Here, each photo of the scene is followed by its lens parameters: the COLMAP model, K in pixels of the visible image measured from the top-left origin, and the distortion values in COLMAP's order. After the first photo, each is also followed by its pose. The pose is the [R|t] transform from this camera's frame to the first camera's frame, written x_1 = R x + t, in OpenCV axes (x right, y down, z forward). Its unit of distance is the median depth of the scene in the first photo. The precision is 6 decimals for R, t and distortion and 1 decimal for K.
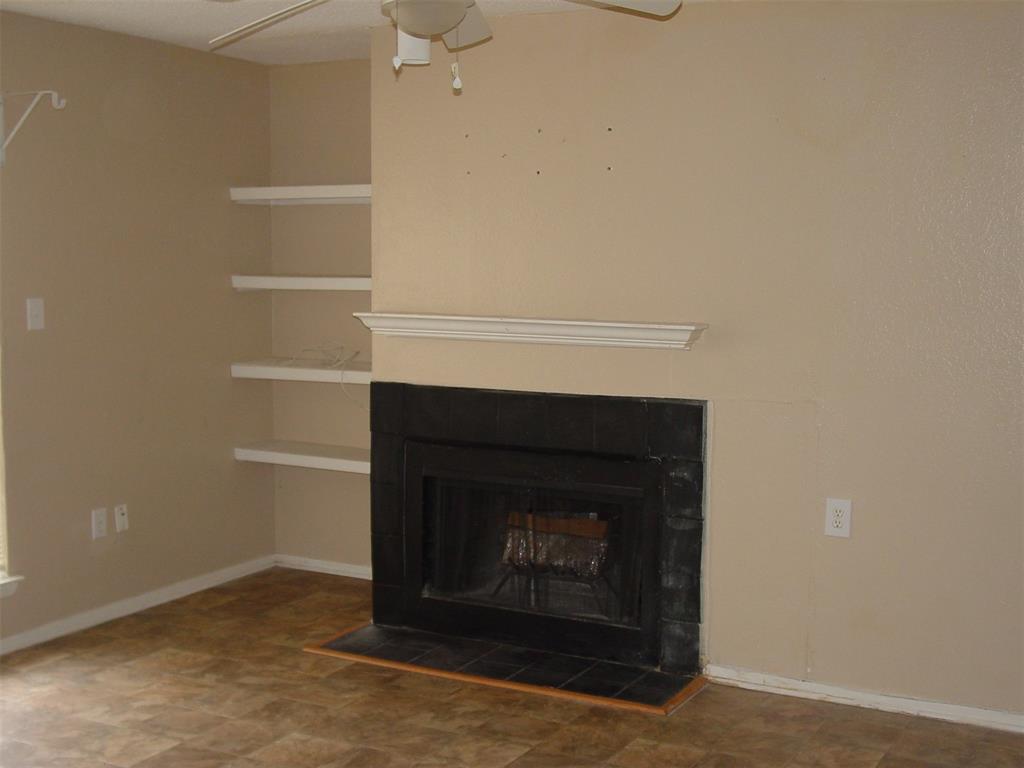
lens RADIAL K [[1373.5, 0, 512.0], [0, 1373.5, 384.0], [0, 0, 1]] dist [-0.019026, -0.009431]
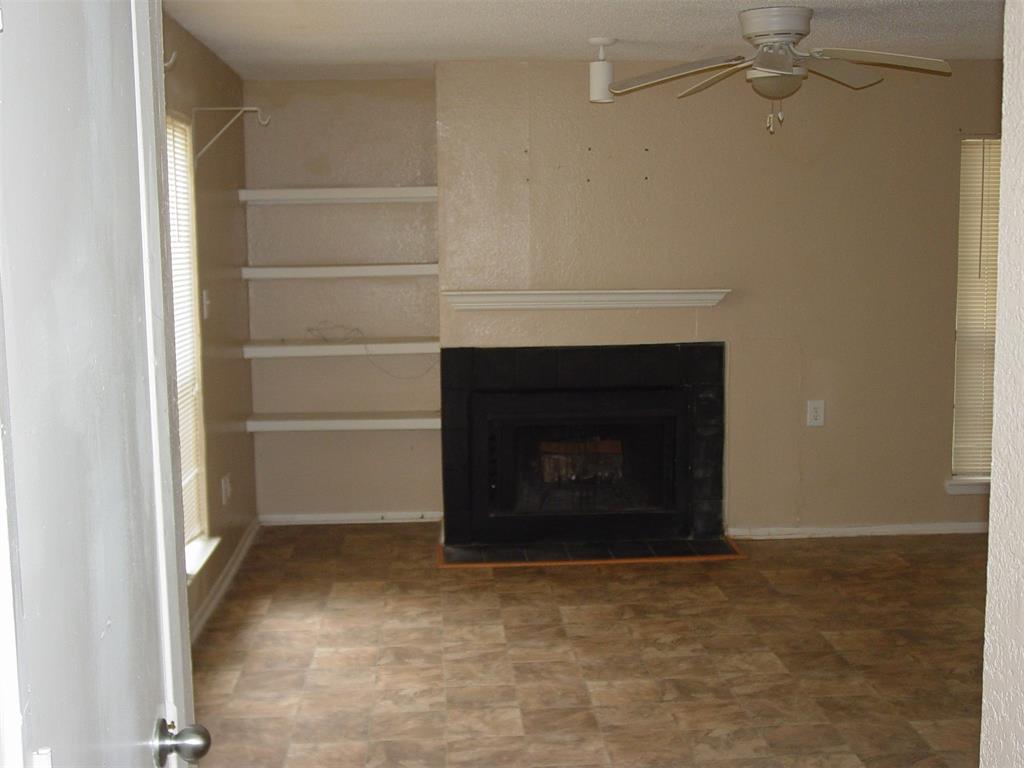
lens RADIAL K [[1373.5, 0, 512.0], [0, 1373.5, 384.0], [0, 0, 1]] dist [-0.019026, -0.009431]
pose [[0.841910, -0.077238, 0.534062, -0.786570], [0.071691, 0.996940, 0.031164, -0.004177], [-0.534834, 0.012050, 0.844871, -0.081444]]
